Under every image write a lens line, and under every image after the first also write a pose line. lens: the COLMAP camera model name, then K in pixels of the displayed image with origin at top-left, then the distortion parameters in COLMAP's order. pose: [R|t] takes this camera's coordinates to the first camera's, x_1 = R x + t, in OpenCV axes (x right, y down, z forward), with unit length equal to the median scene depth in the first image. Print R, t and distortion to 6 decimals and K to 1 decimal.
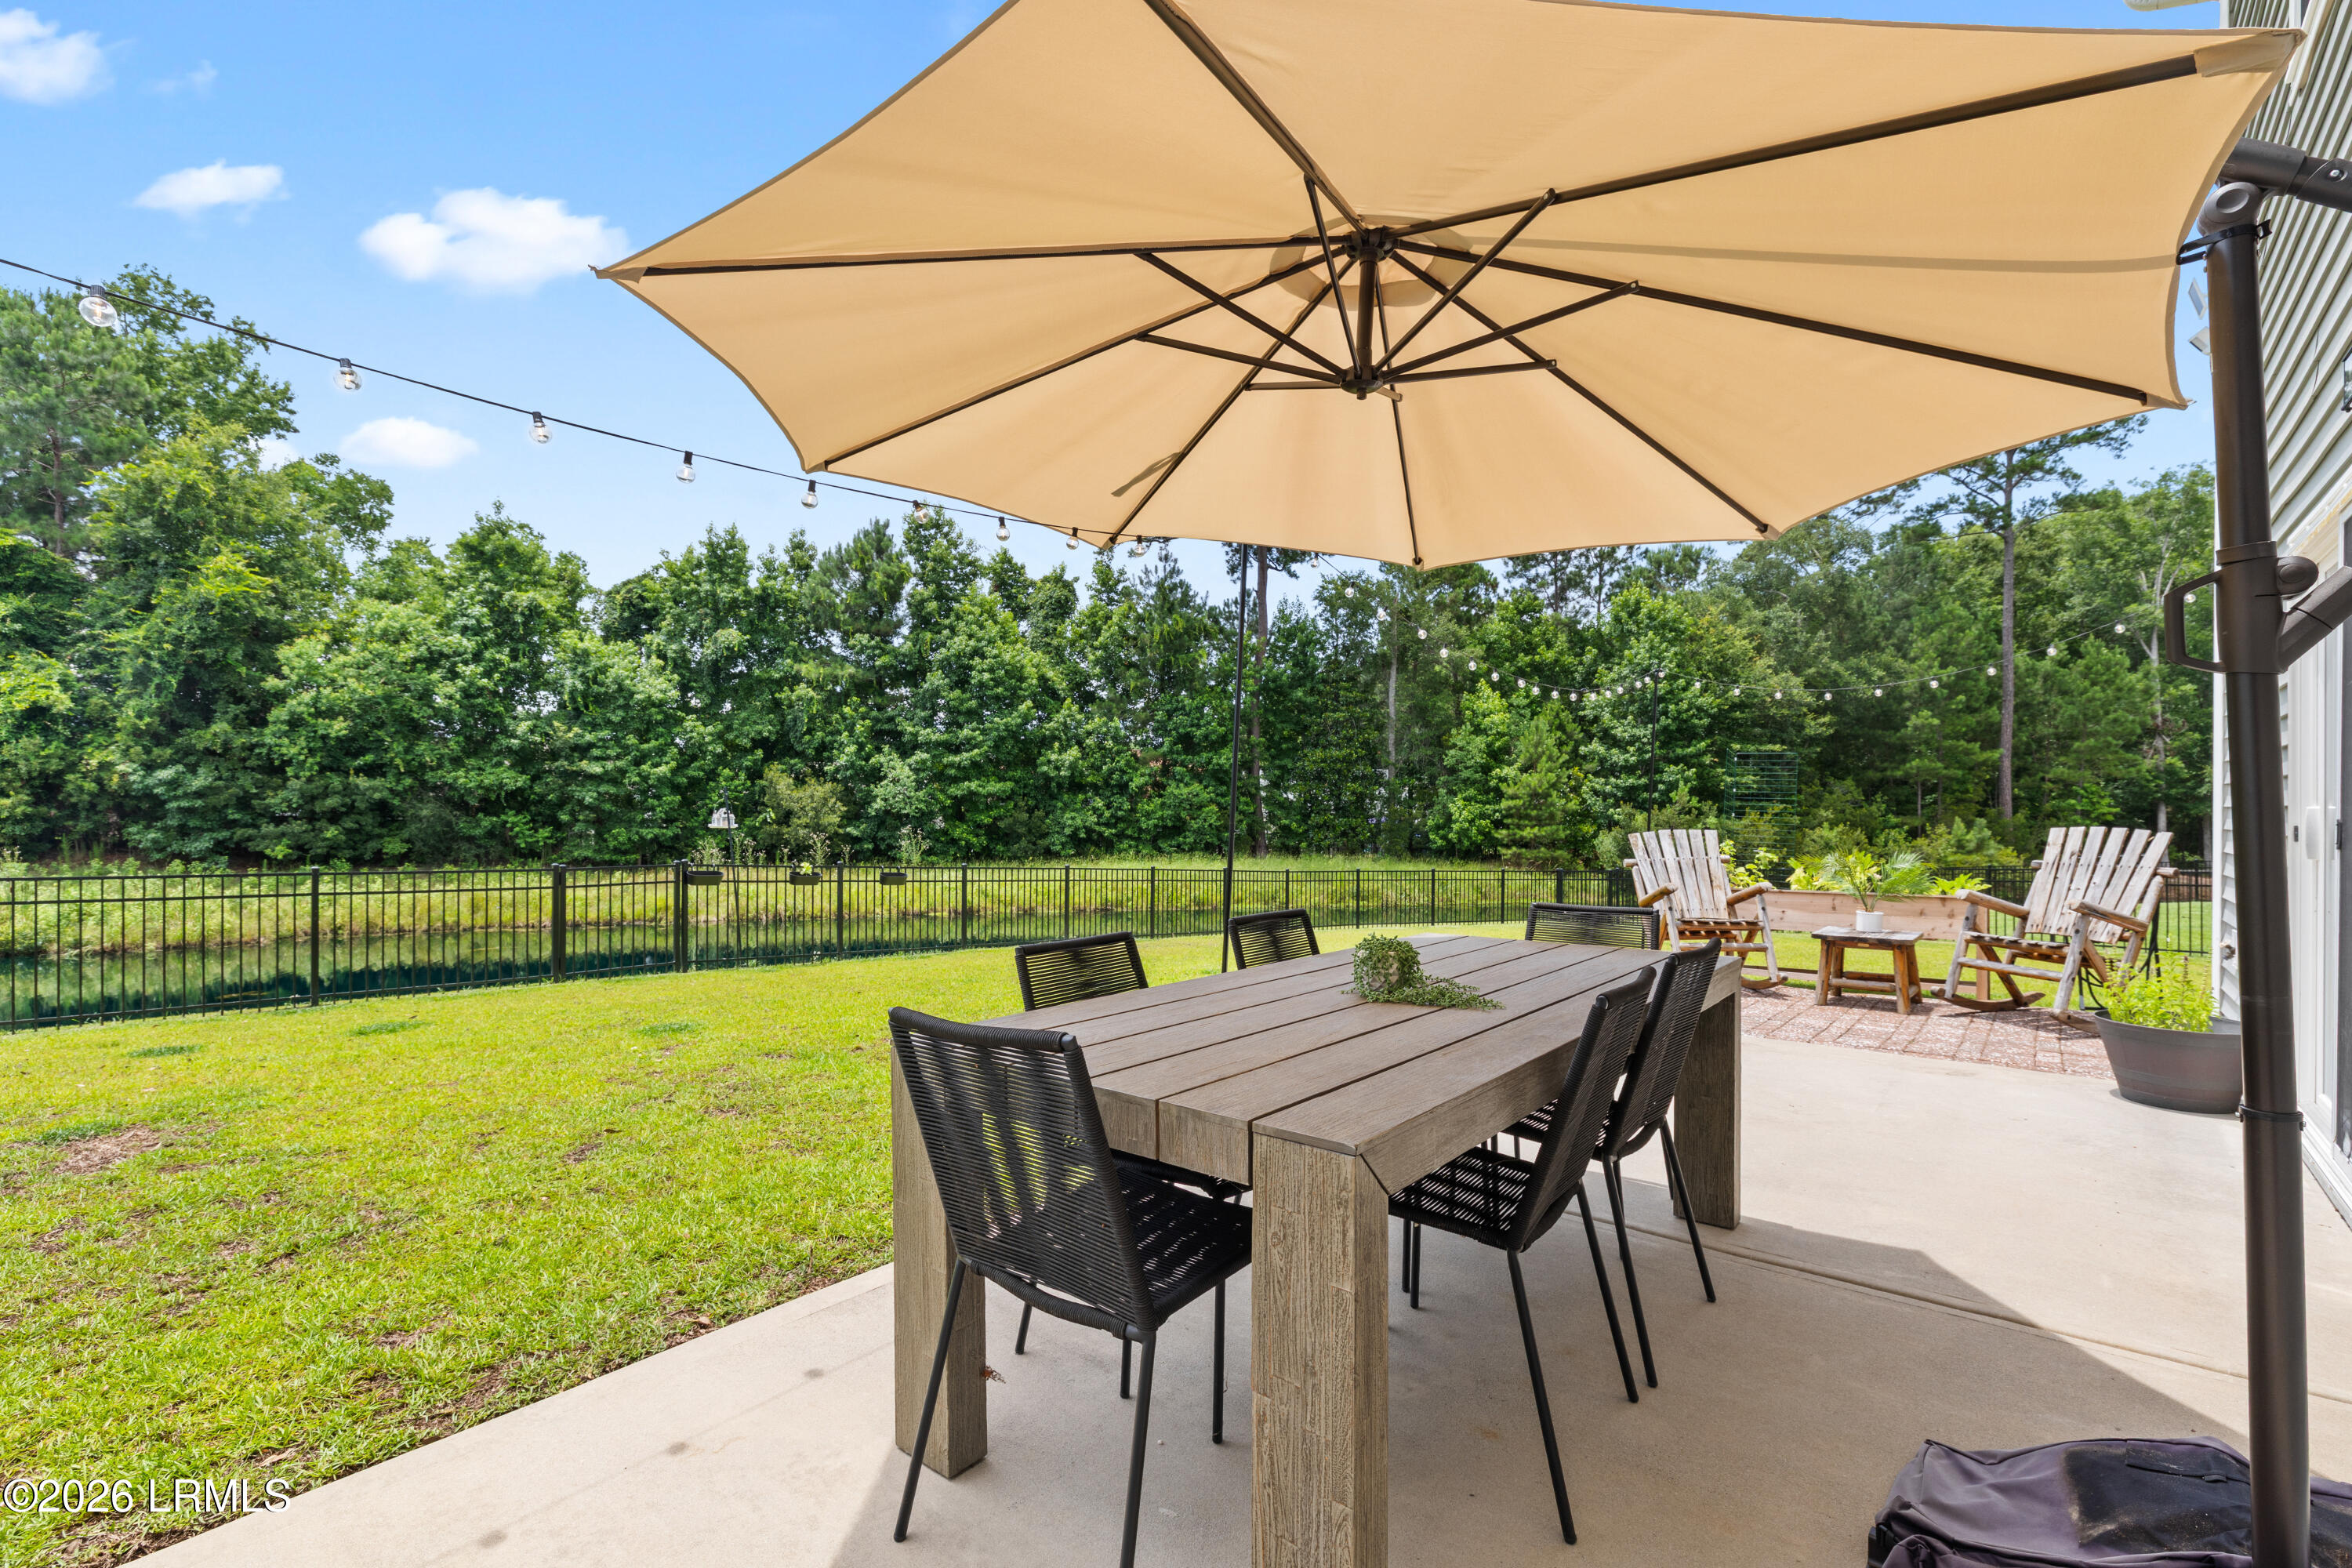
lens RADIAL K [[1030.8, 0, 1187.0], [0, 1030.8, 811.7], [0, 0, 1]] dist [-0.000147, 0.000403]
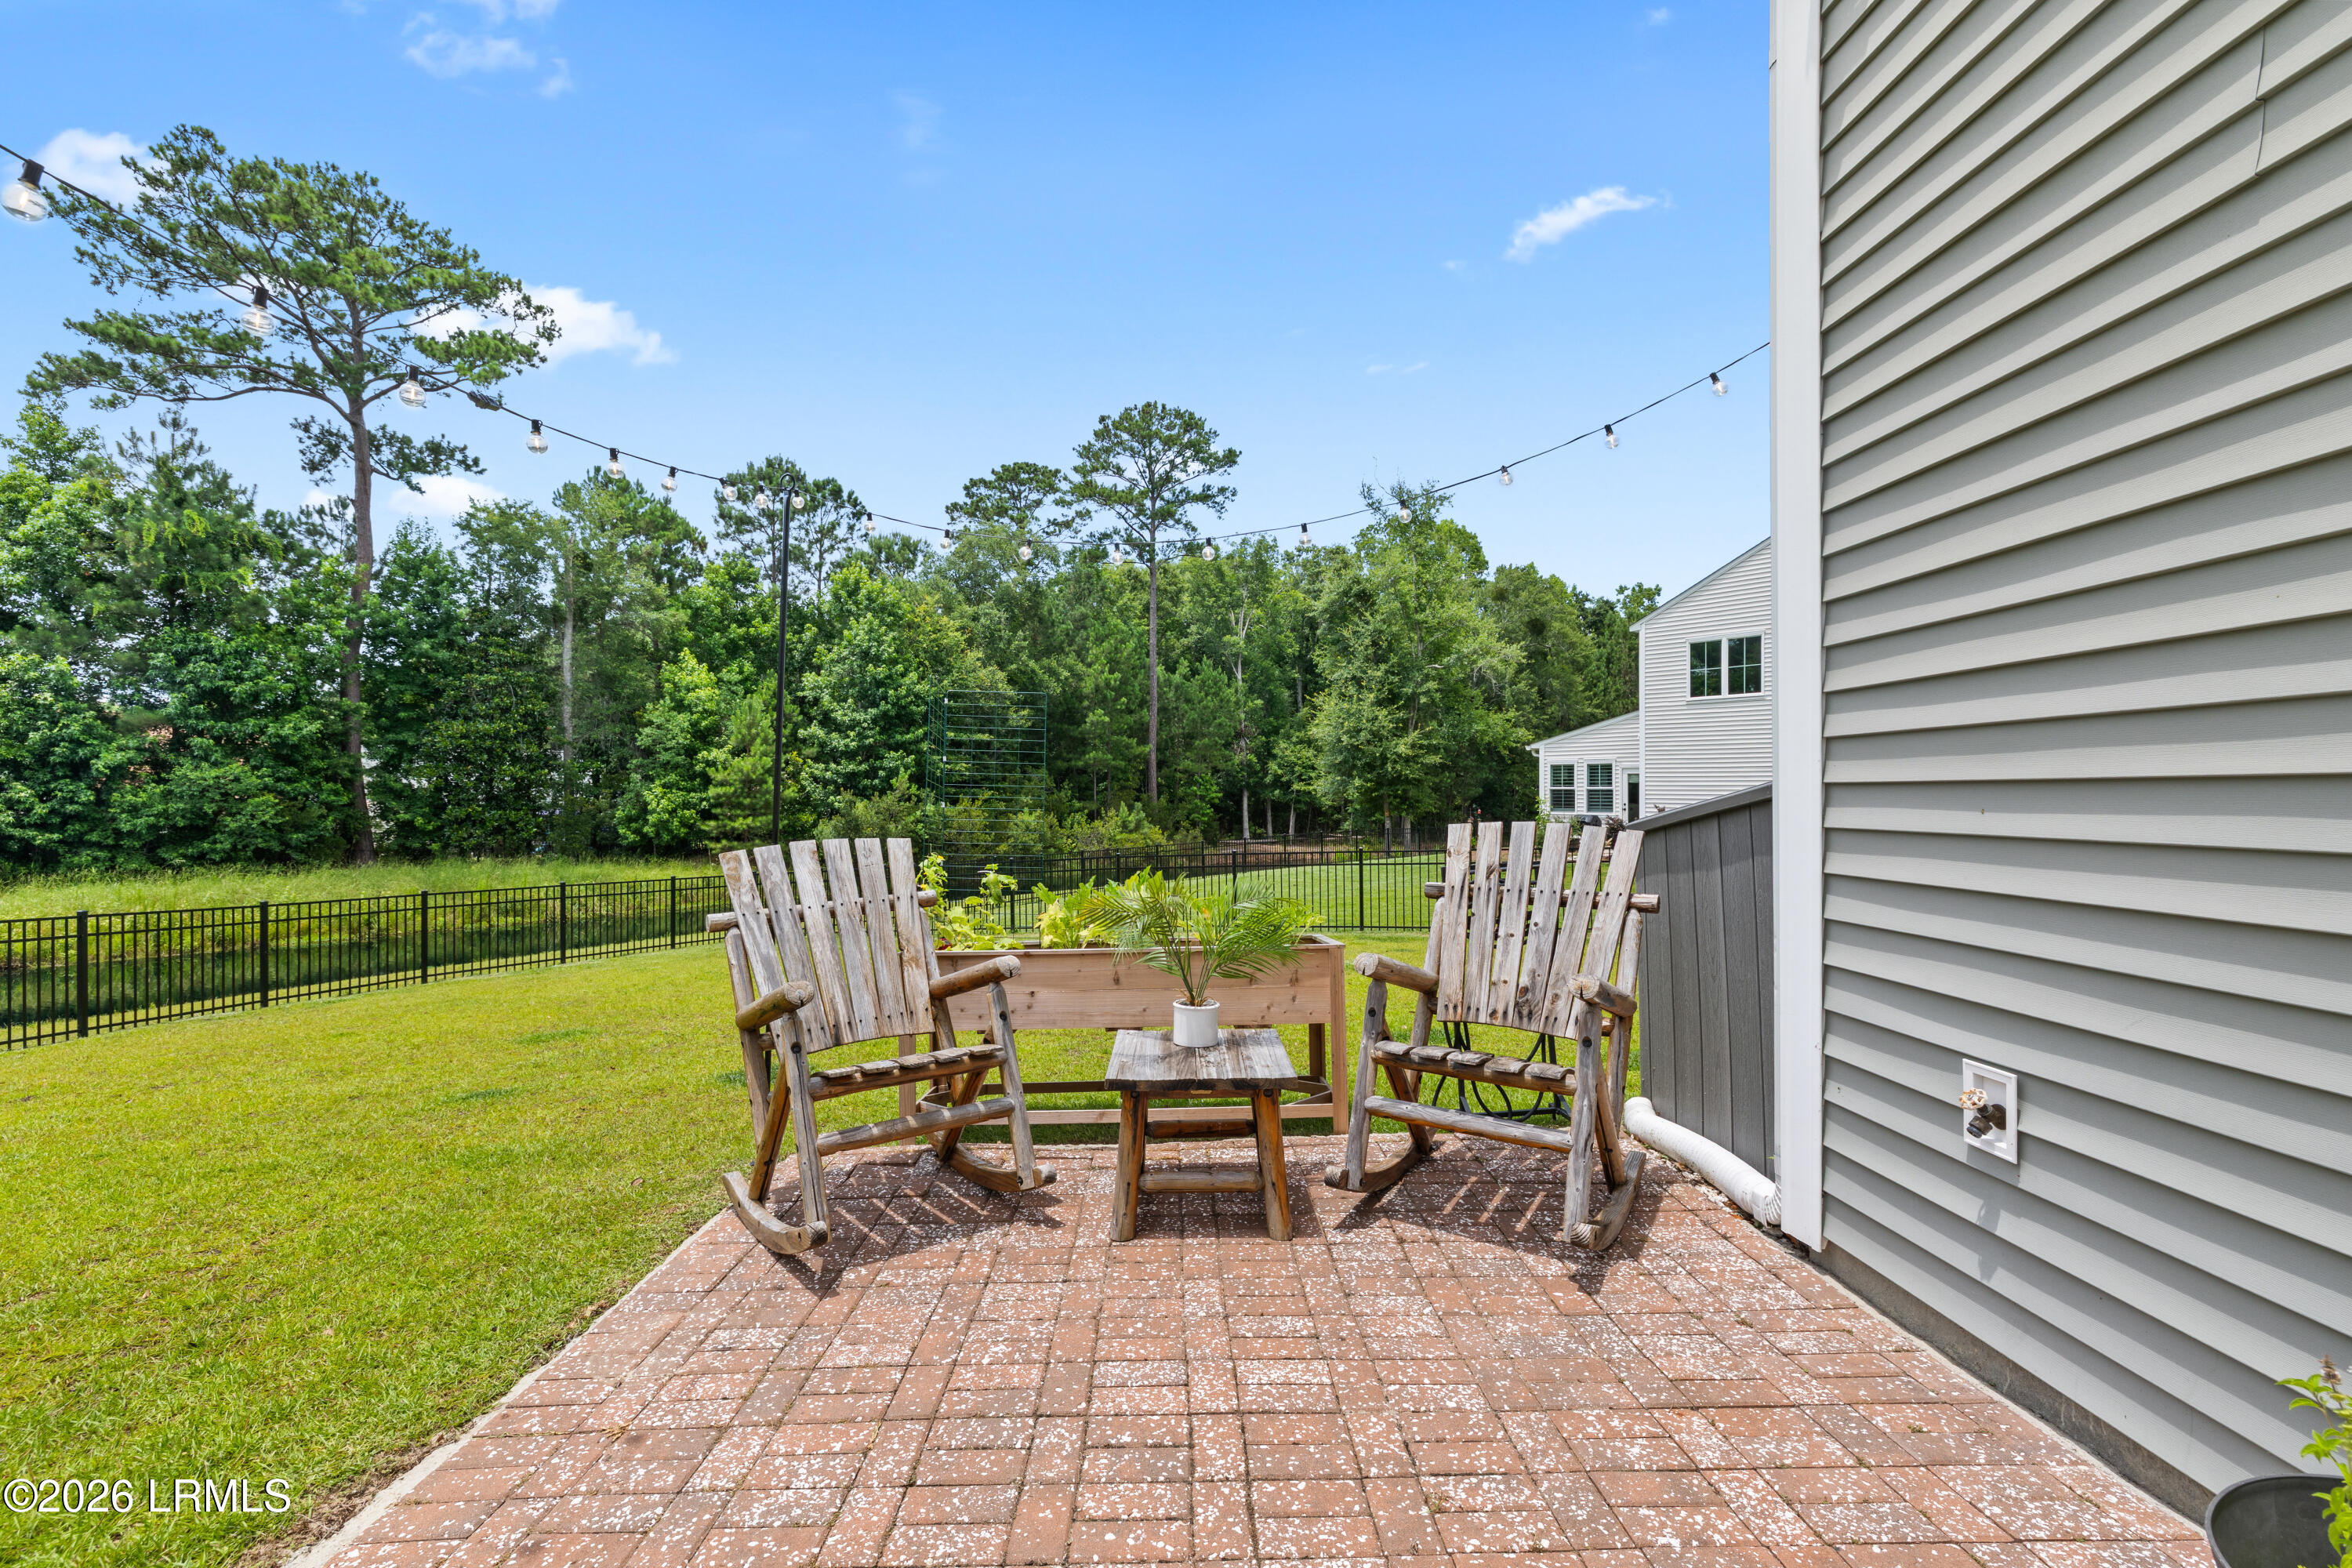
lens RADIAL K [[1015.7, 0, 1176.9], [0, 1015.7, 794.1], [0, 0, 1]] dist [-0.000280, 0.000205]
pose [[0.759654, -0.004881, 0.650309, 0.044856], [0.008278, 0.999963, -0.002165, -0.000062], [-0.650275, 0.007029, 0.759667, 0.083525]]
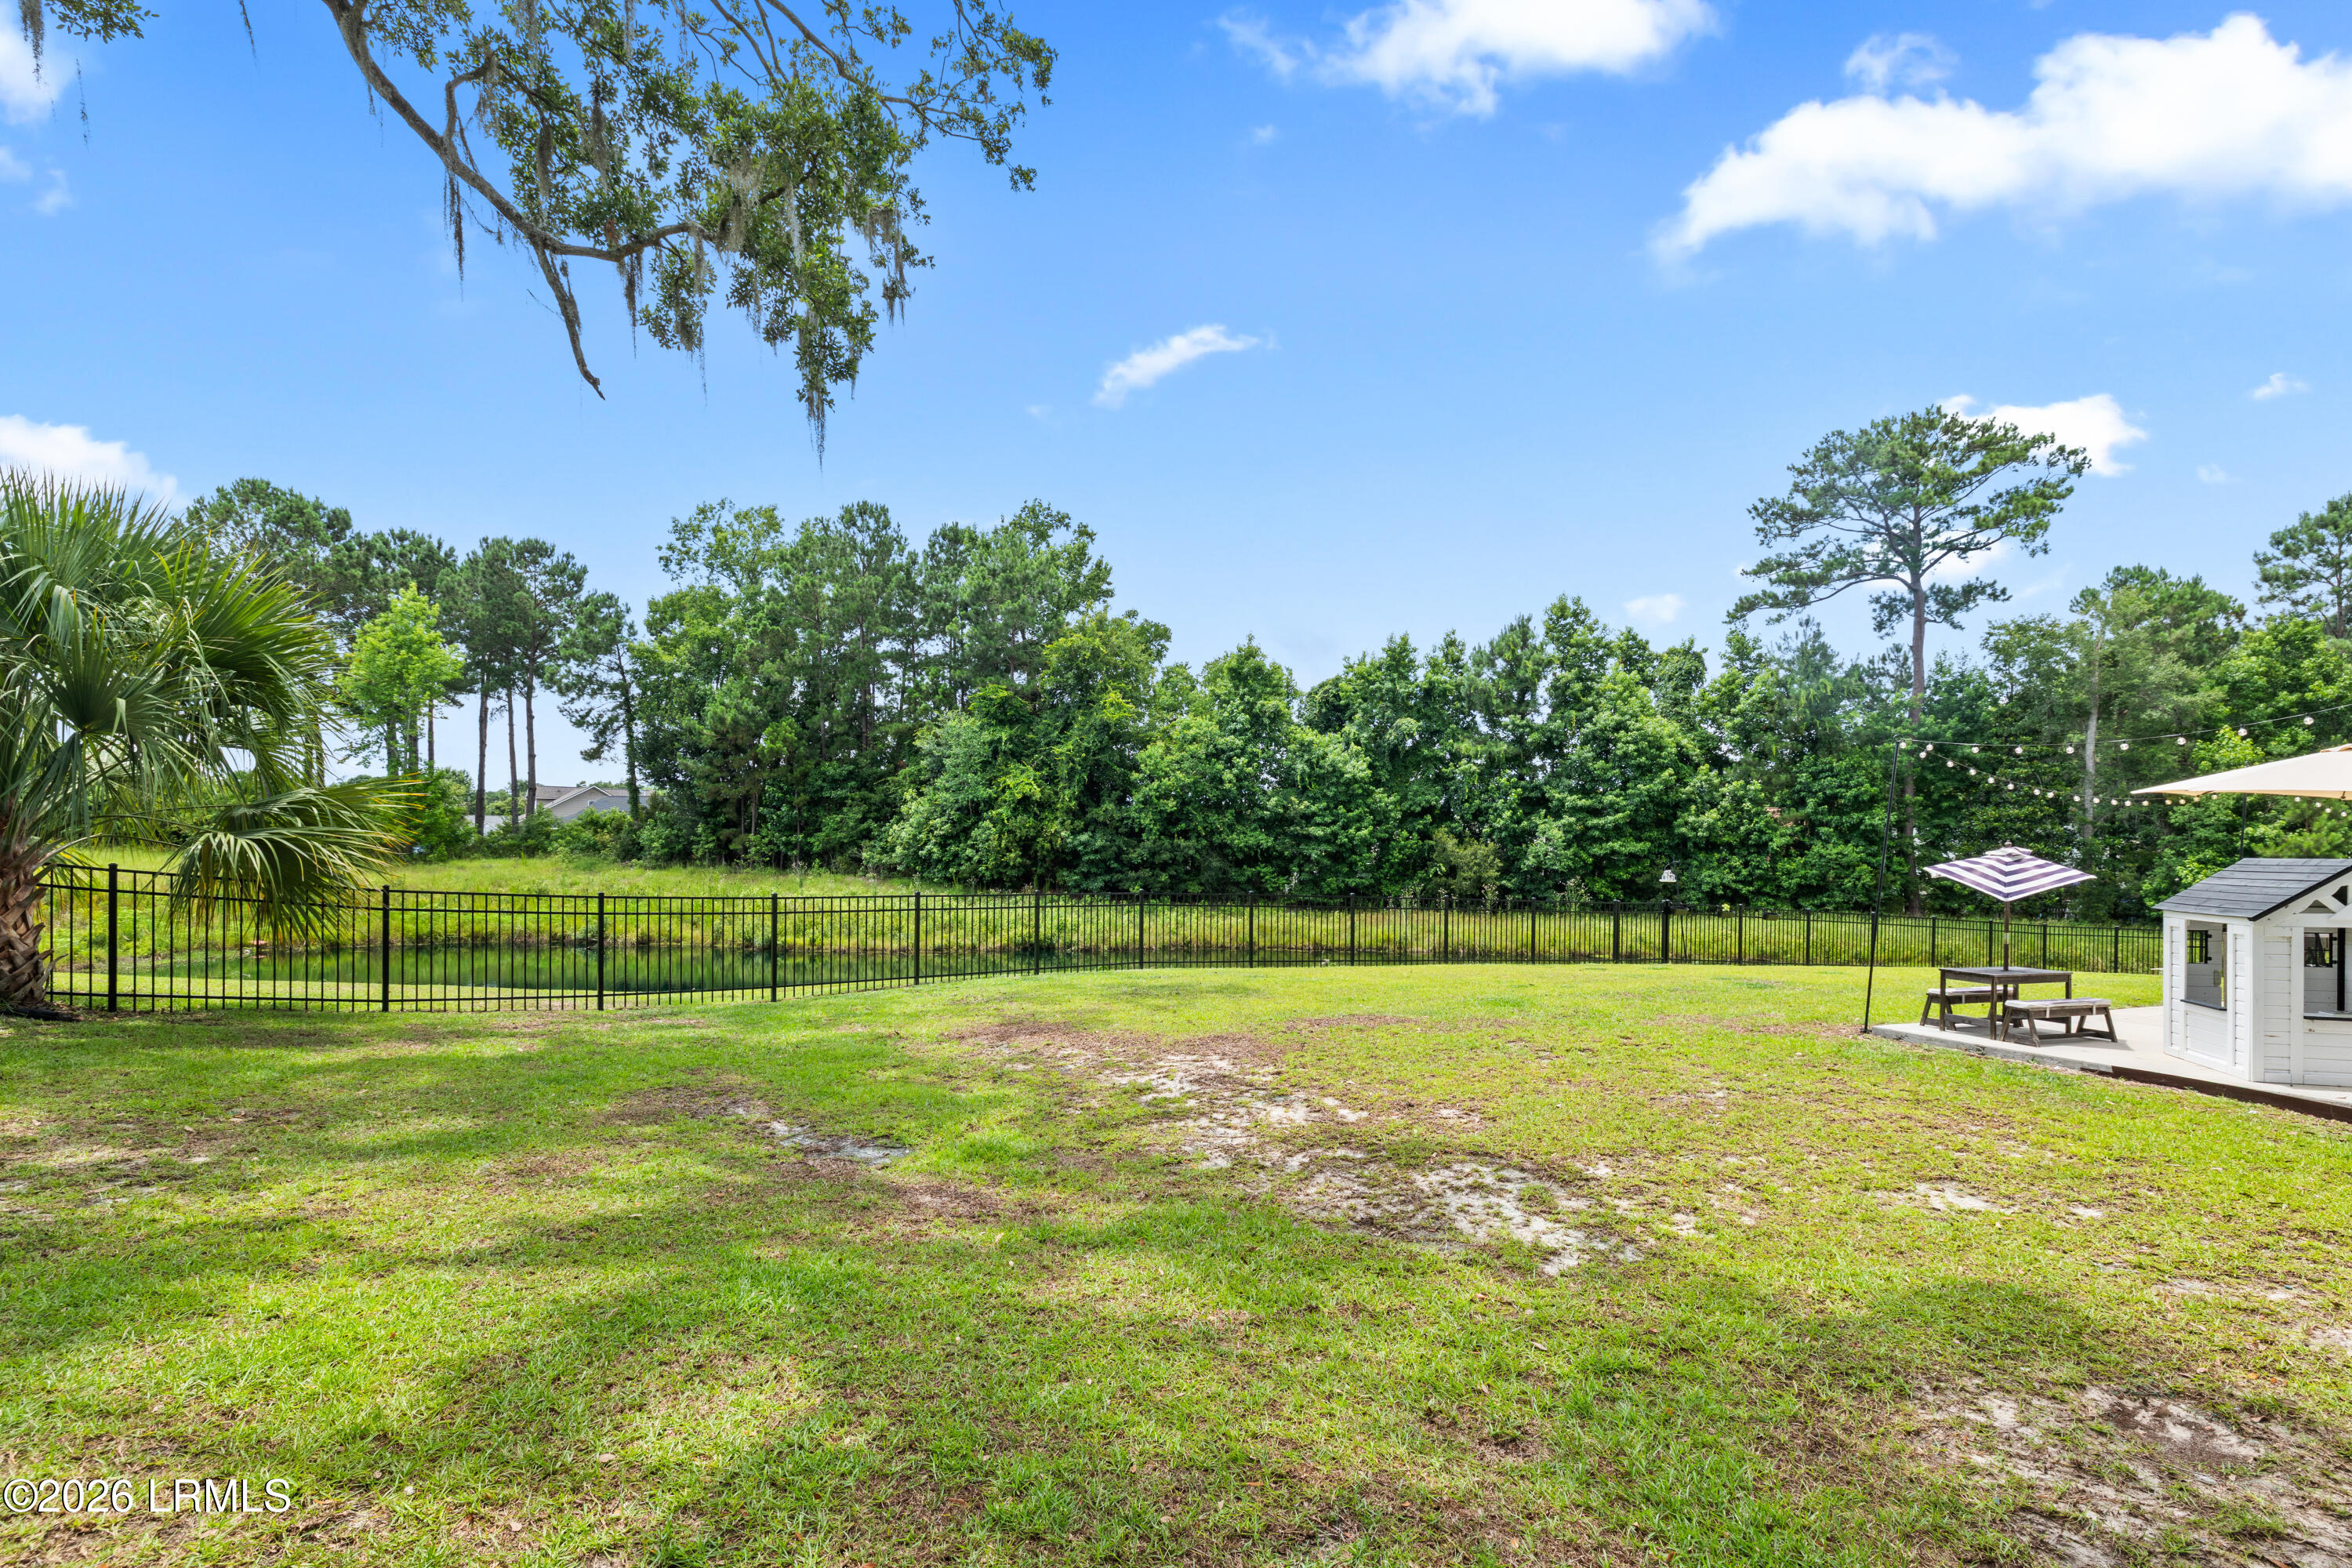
lens RADIAL K [[1050.8, 0, 1174.3], [0, 1050.8, 853.3], [0, 0, 1]] dist [0.001927, 0.000176]
pose [[0.888286, 0.006627, -0.459244, -0.100726], [-0.011954, 0.999891, -0.008693, -0.000863], [0.459136, 0.013212, 0.888268, -0.218823]]
